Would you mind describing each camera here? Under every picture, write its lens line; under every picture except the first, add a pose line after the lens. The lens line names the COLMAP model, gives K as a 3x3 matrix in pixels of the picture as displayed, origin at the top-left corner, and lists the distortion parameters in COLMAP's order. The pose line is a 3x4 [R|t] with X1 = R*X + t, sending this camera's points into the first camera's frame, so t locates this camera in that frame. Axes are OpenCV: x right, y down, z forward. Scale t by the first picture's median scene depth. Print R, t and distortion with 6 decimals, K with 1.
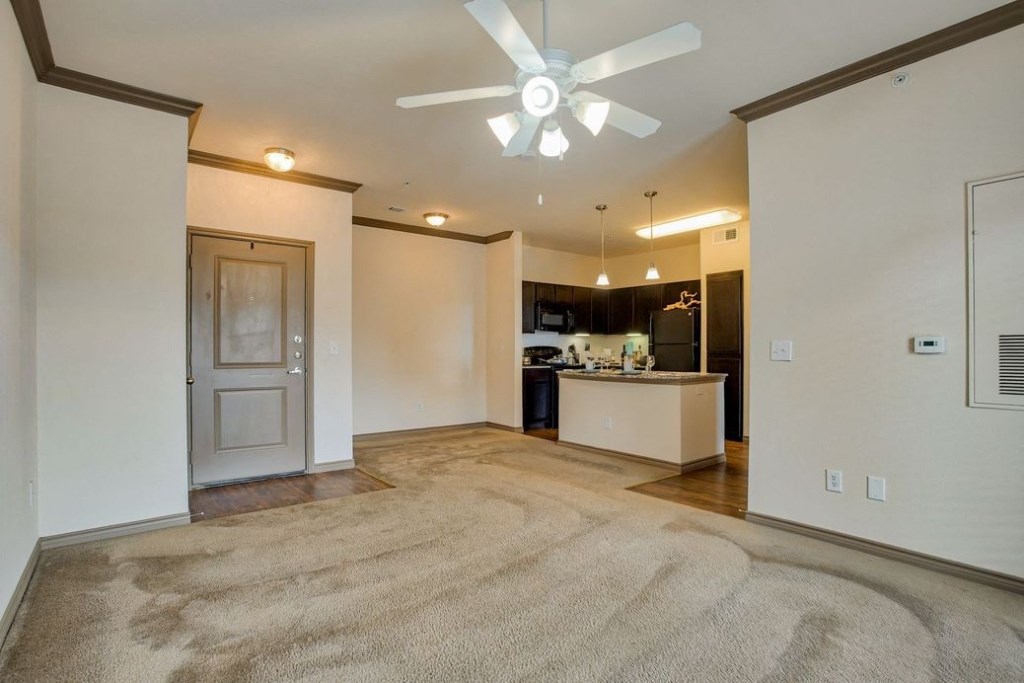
lens RADIAL K [[509.5, 0, 512.0], [0, 509.5, 341.5], [0, 0, 1]] dist [-0.083967, -0.000041]
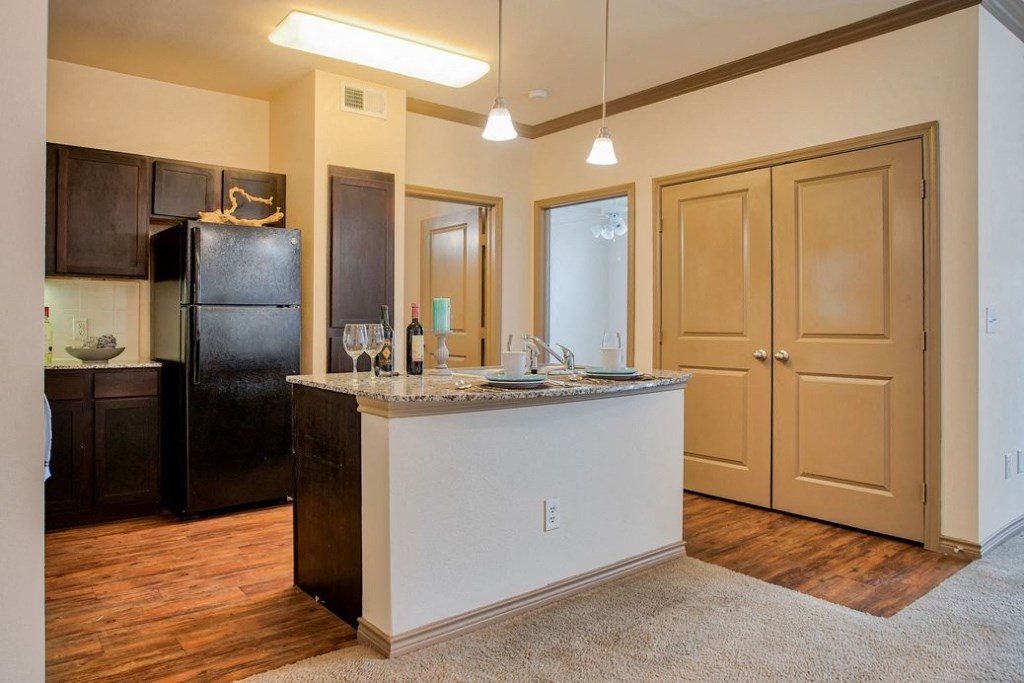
lens RADIAL K [[679.5, 0, 512.0], [0, 679.5, 341.5], [0, 0, 1]] dist [-0.055208, 0.000332]
pose [[-0.015086, -0.016058, 0.999757, -0.303688], [-0.022523, 0.999623, 0.015716, 0.021468], [-0.999632, -0.022281, -0.015442, 1.031879]]
